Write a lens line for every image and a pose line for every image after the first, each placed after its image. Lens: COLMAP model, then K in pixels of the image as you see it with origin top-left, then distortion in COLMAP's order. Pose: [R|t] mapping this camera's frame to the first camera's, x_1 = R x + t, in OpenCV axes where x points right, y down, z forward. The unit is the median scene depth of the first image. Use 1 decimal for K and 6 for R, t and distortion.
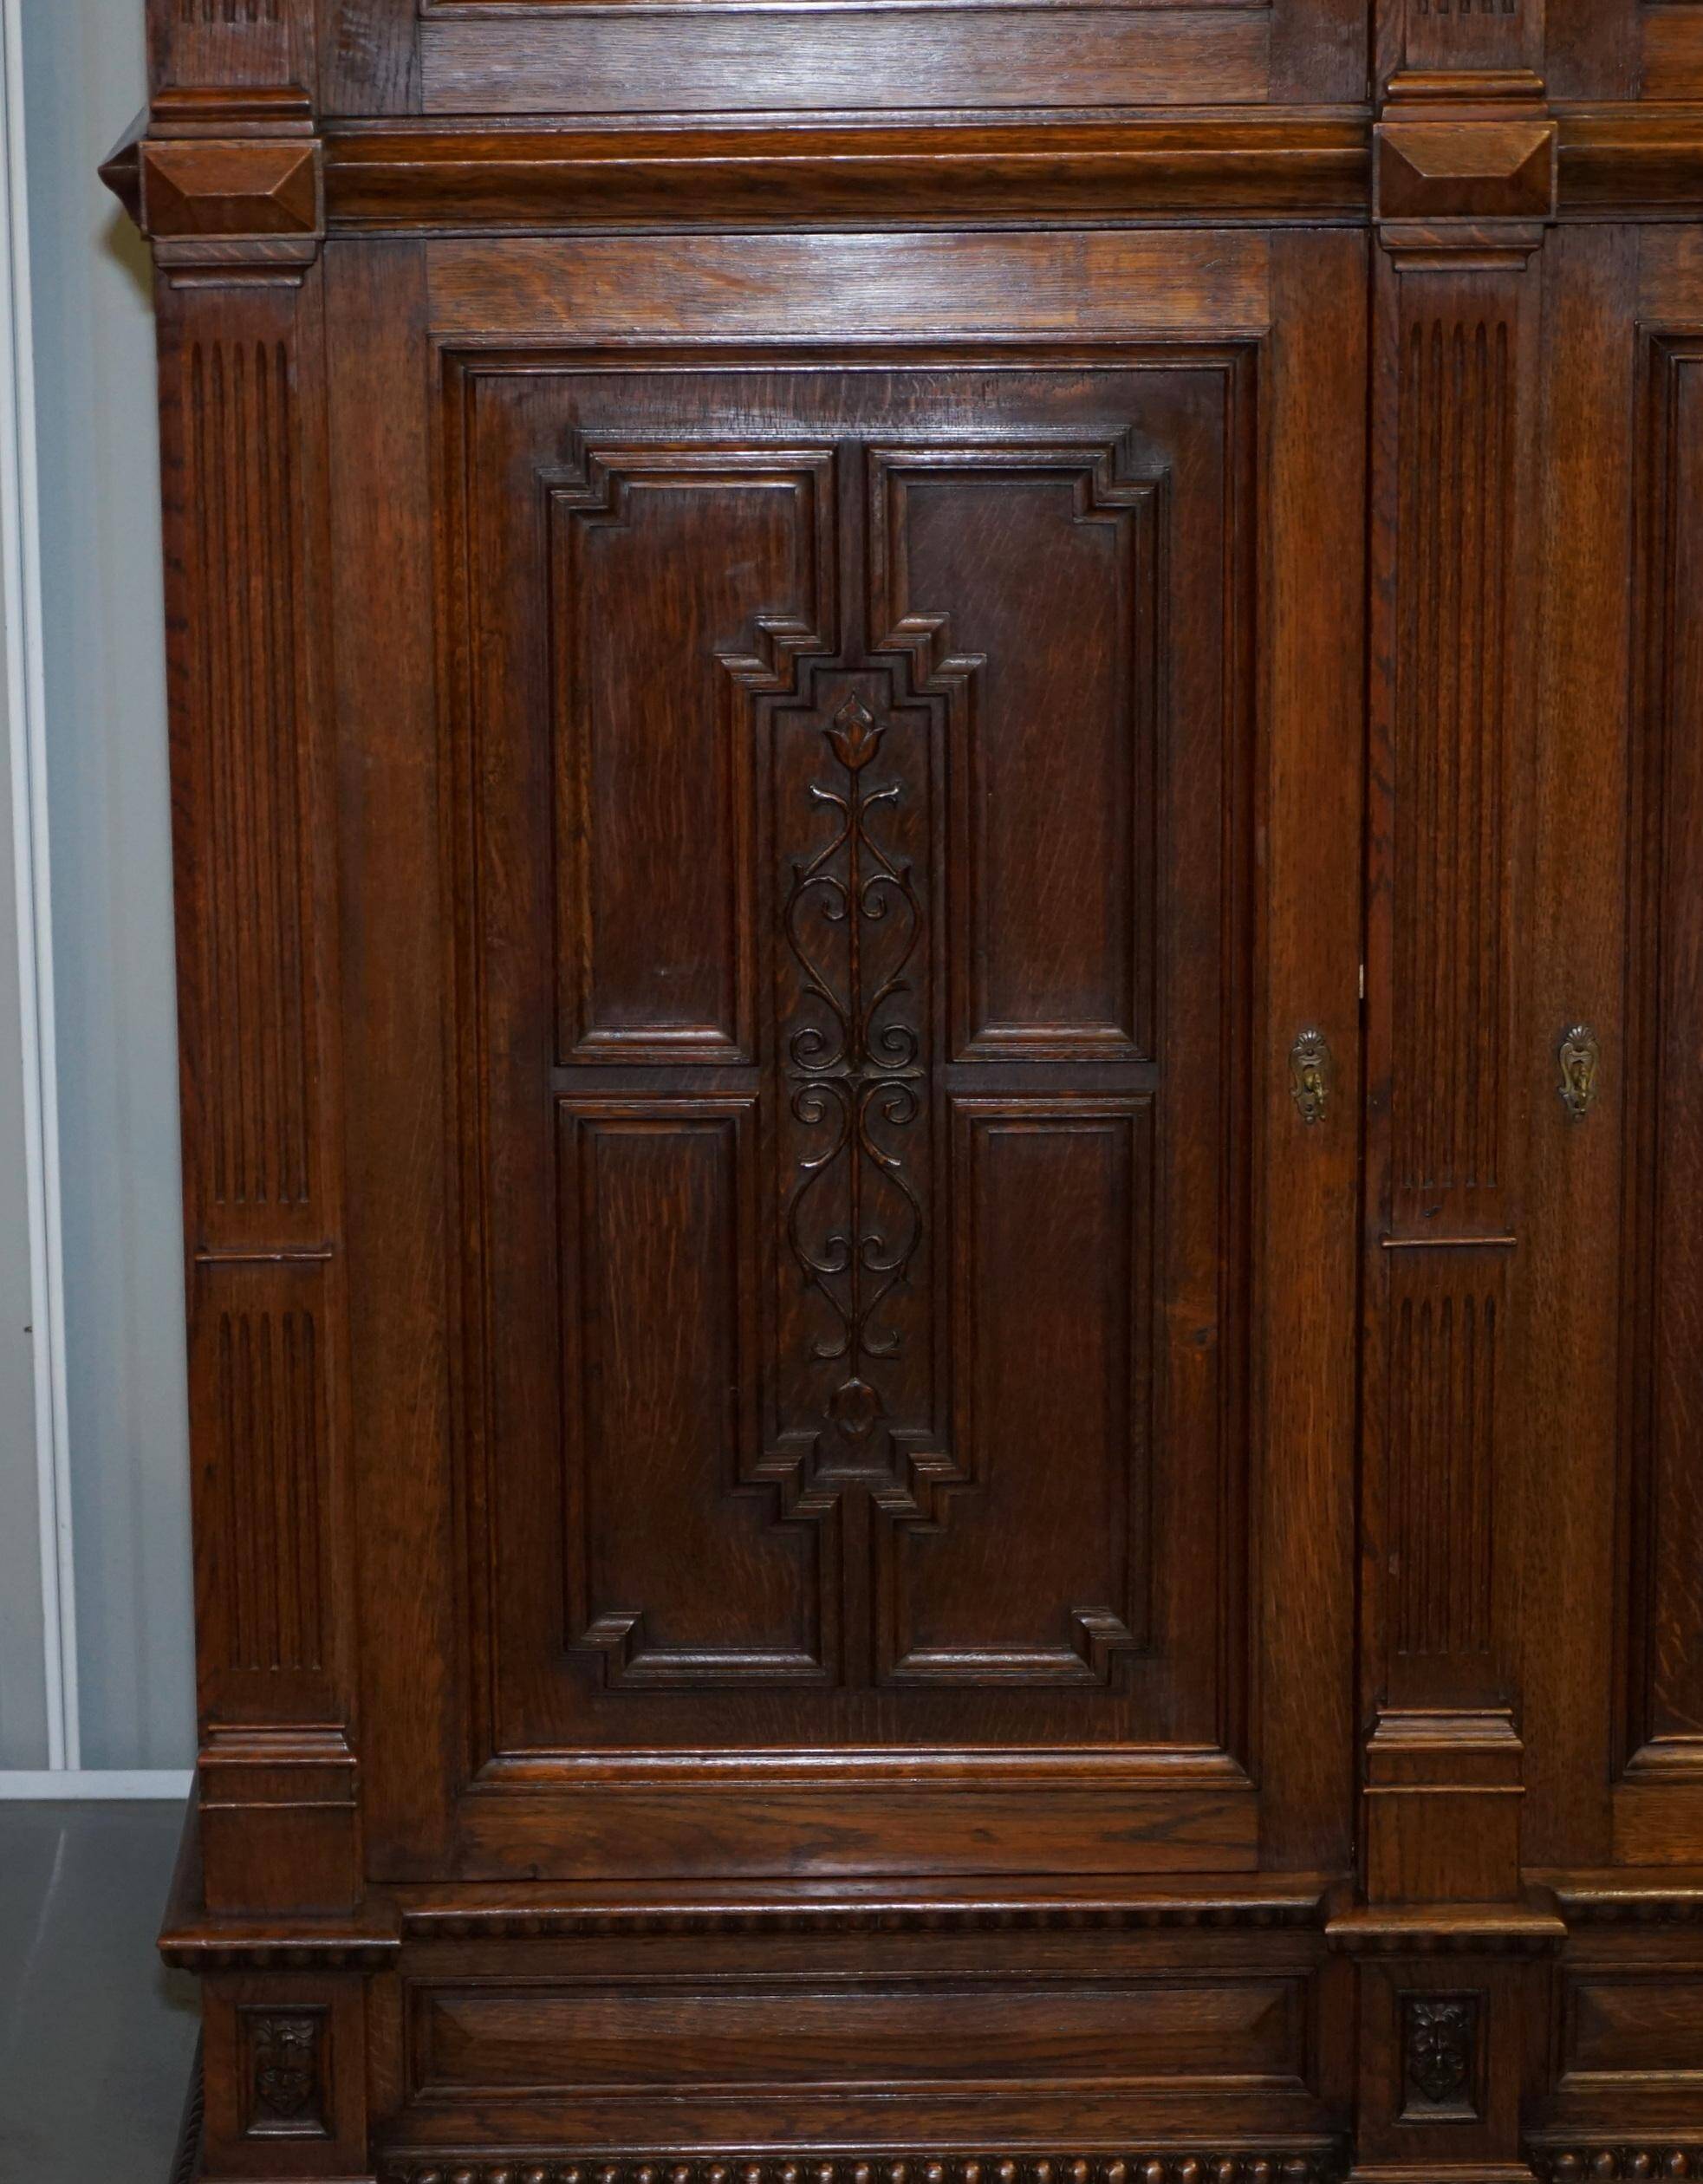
lens RADIAL K [[6865.0, 0, 756.2], [0, 6865.0, 1068.2], [0, 0, 1]] dist [-0.060117, 0.000000]
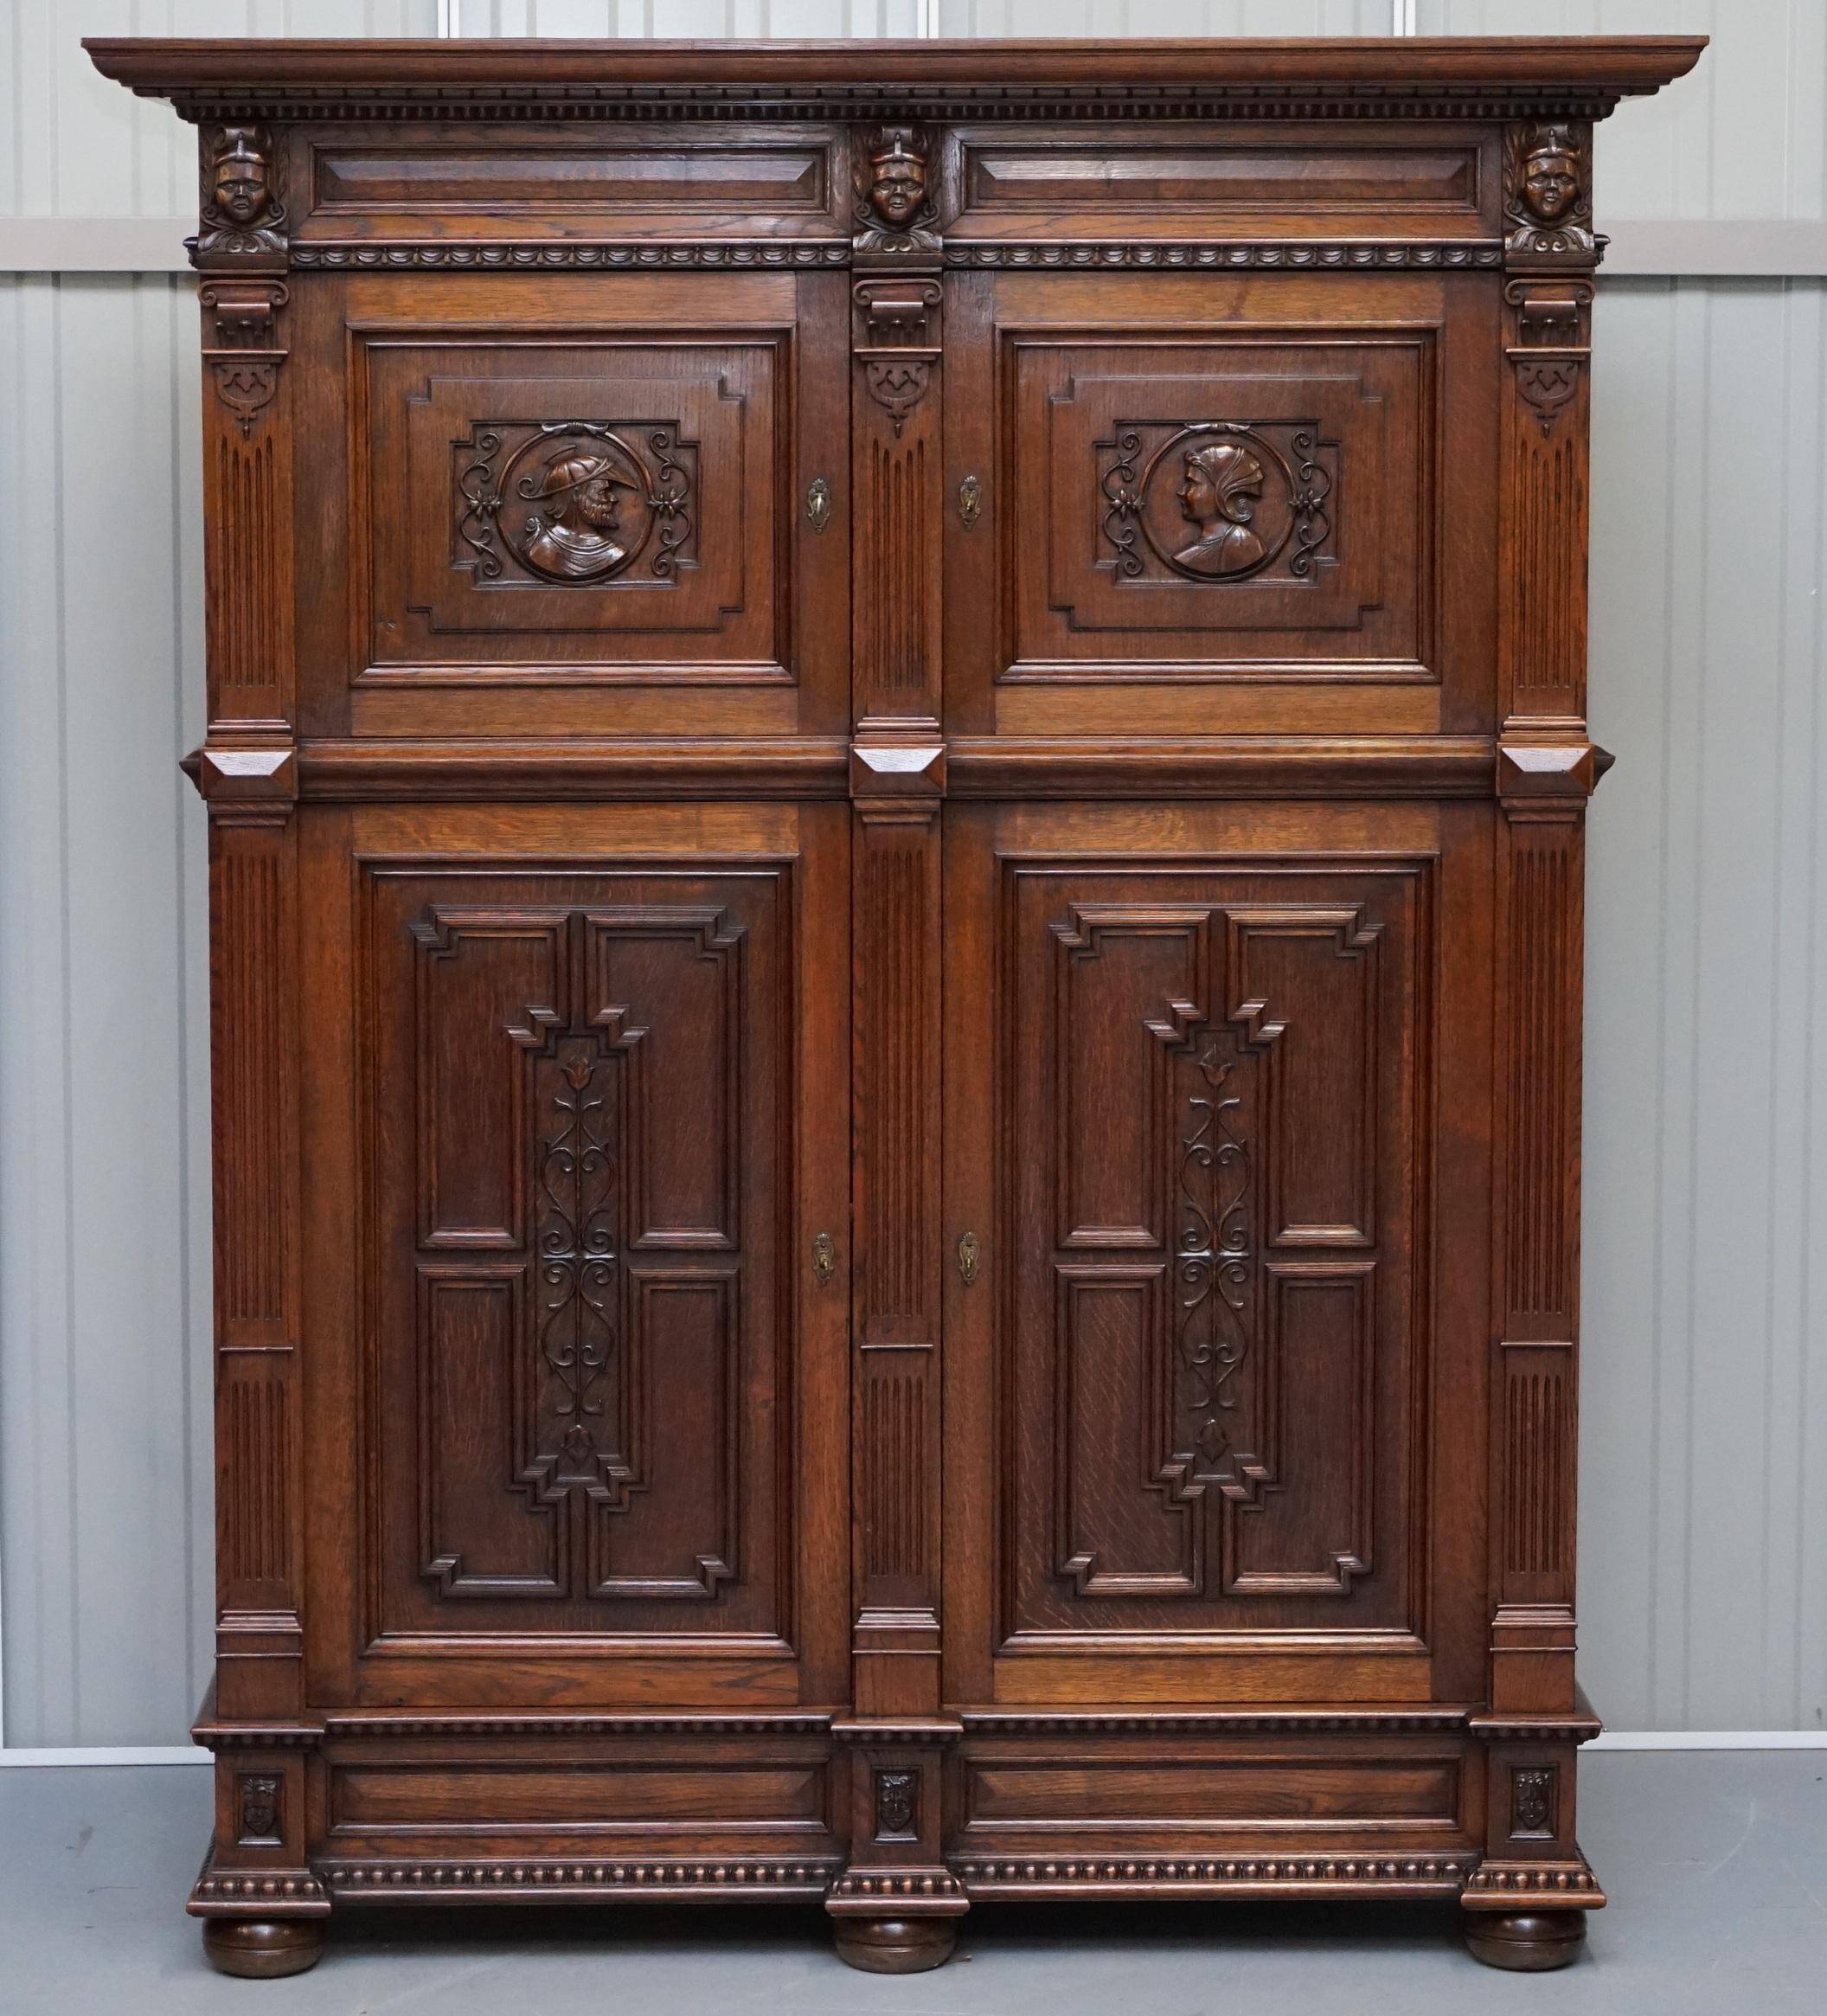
lens RADIAL K [[6086.9, 0, 821.7], [0, 6086.9, 1055.3], [0, 0, 1]] dist [-0.082392, 0.000000]
pose [[0.999851, 0.009425, 0.014463, 0.055417], [-0.007564, 0.992294, -0.123672, 0.148496], [-0.015518, 0.123544, 0.992218, -0.630906]]
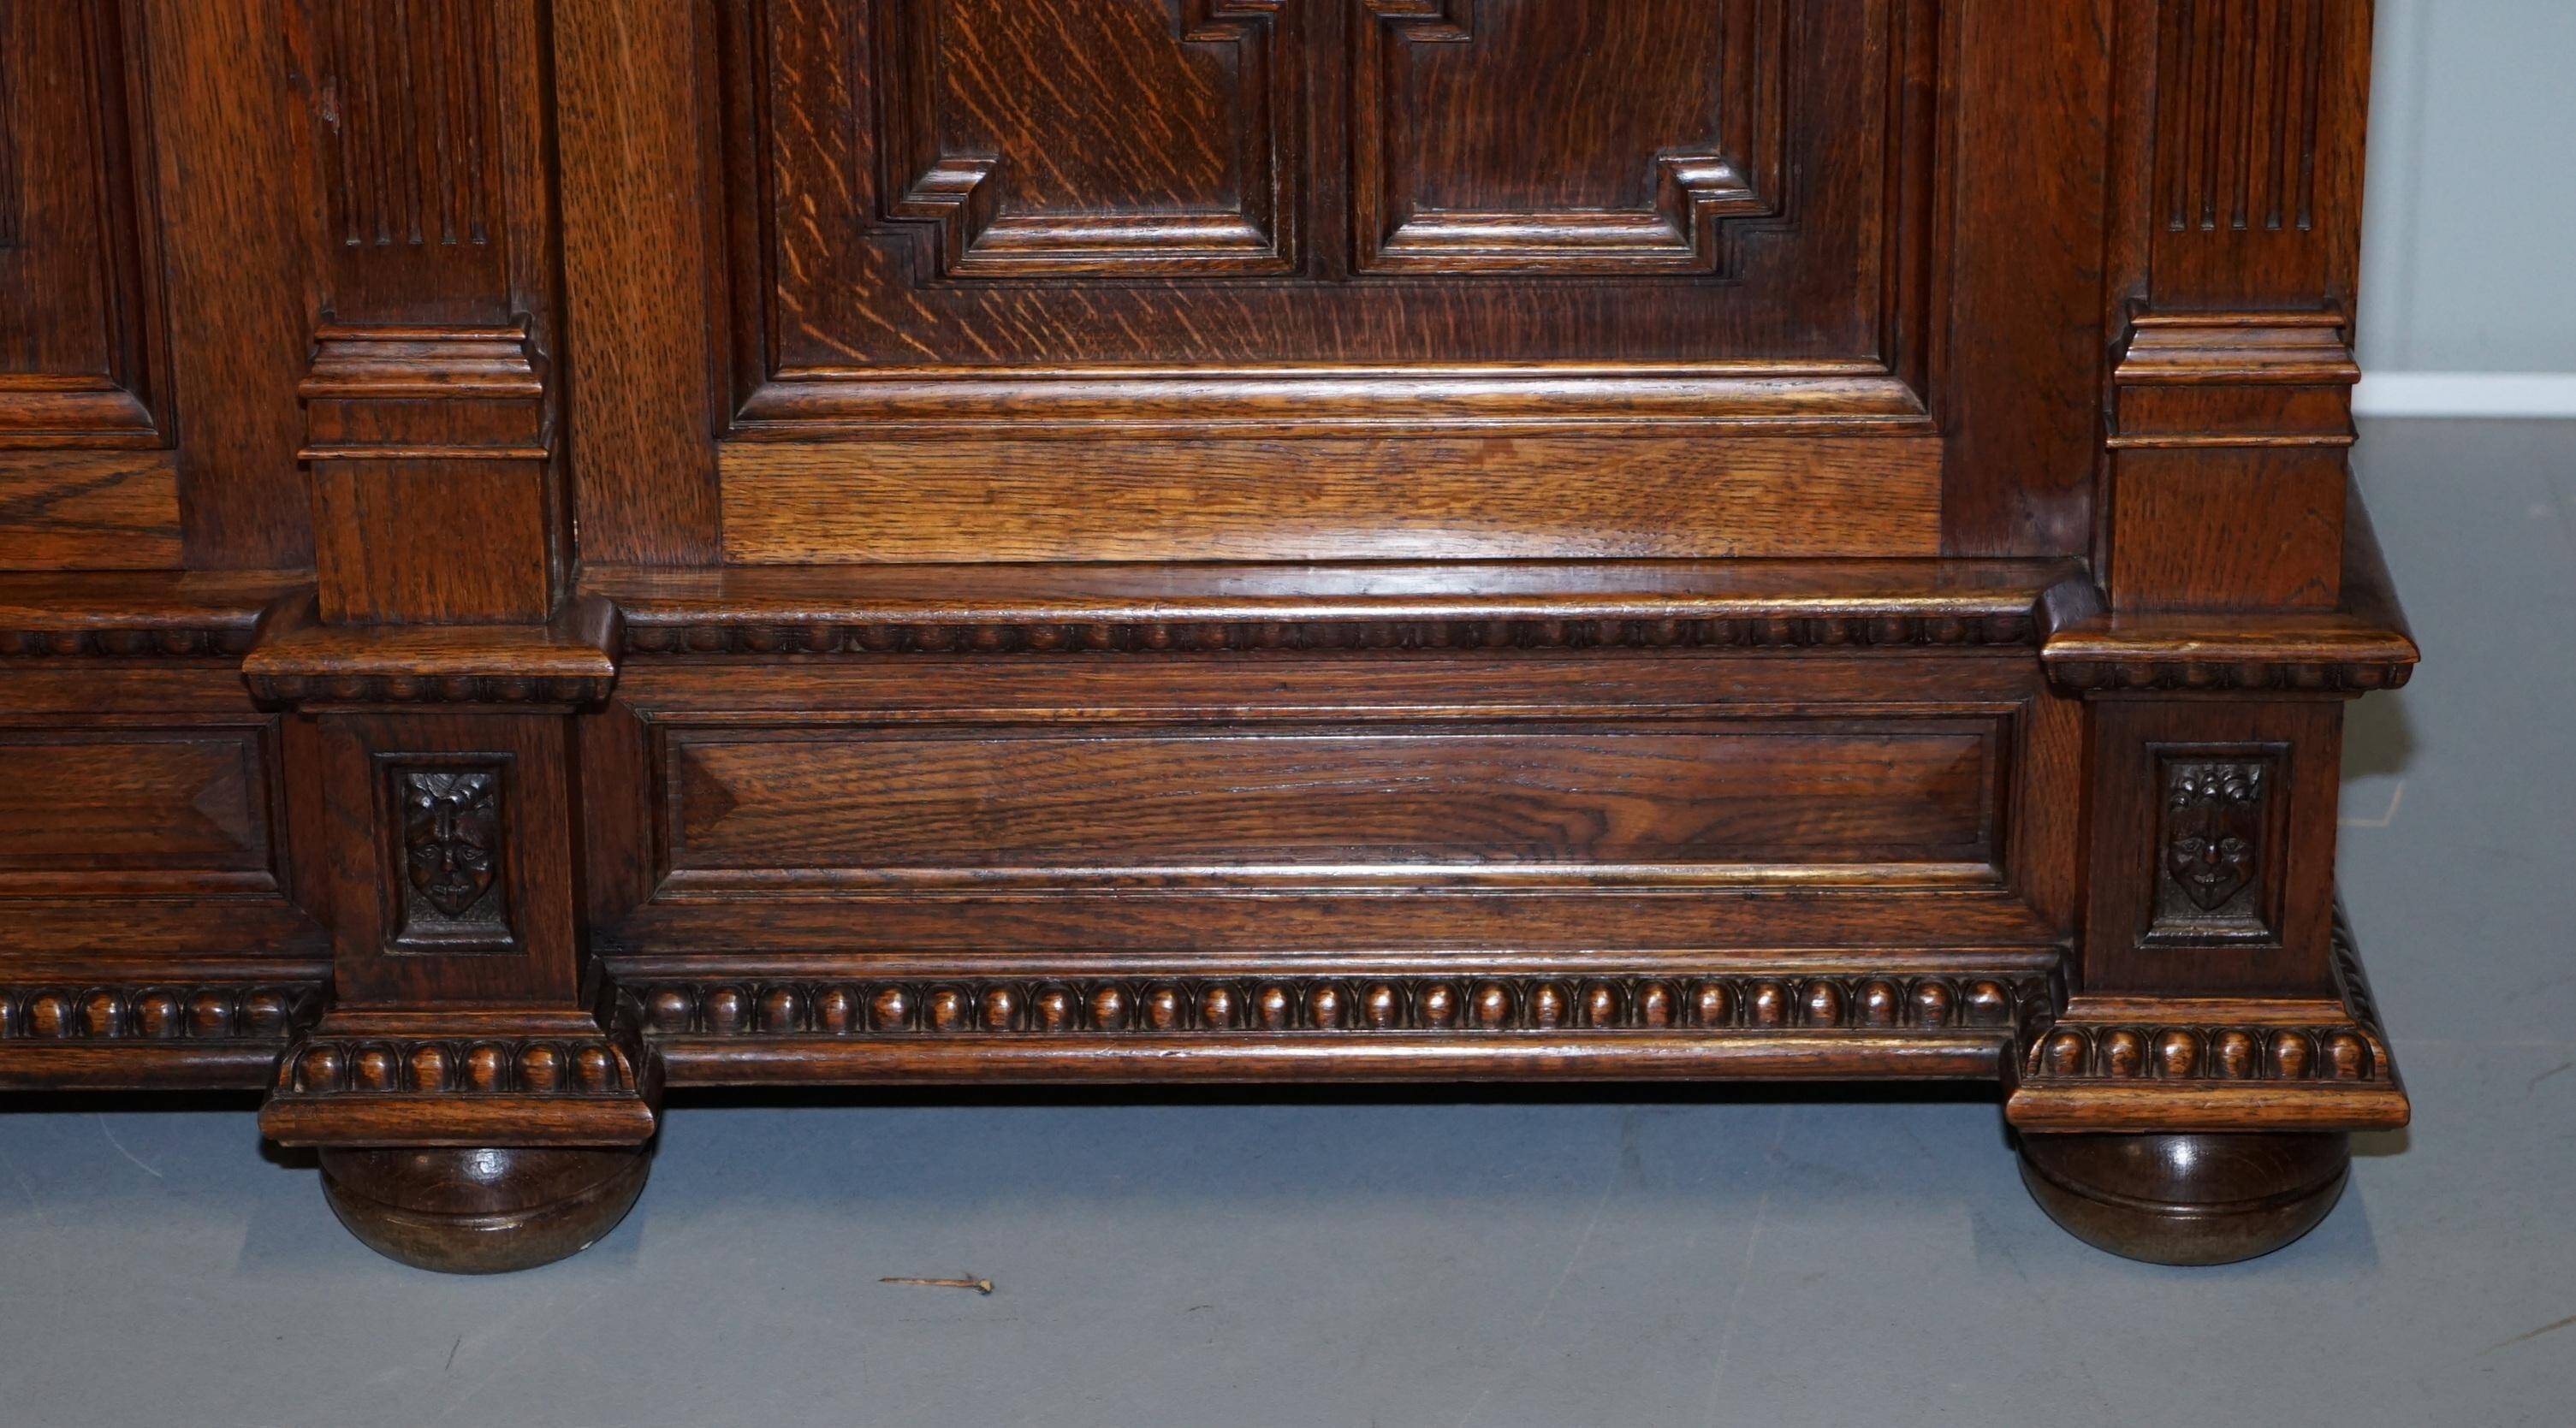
lens RADIAL K [[6844.8, 0, 1233.5], [0, 6844.8, 760.0], [0, 0, 1]] dist [-0.021627, 0.000000]
pose [[0.999933, 0.004690, -0.010564, 0.184187], [-0.002691, 0.983326, 0.181832, 0.016043], [0.011241, -0.181792, 0.983273, 0.361211]]
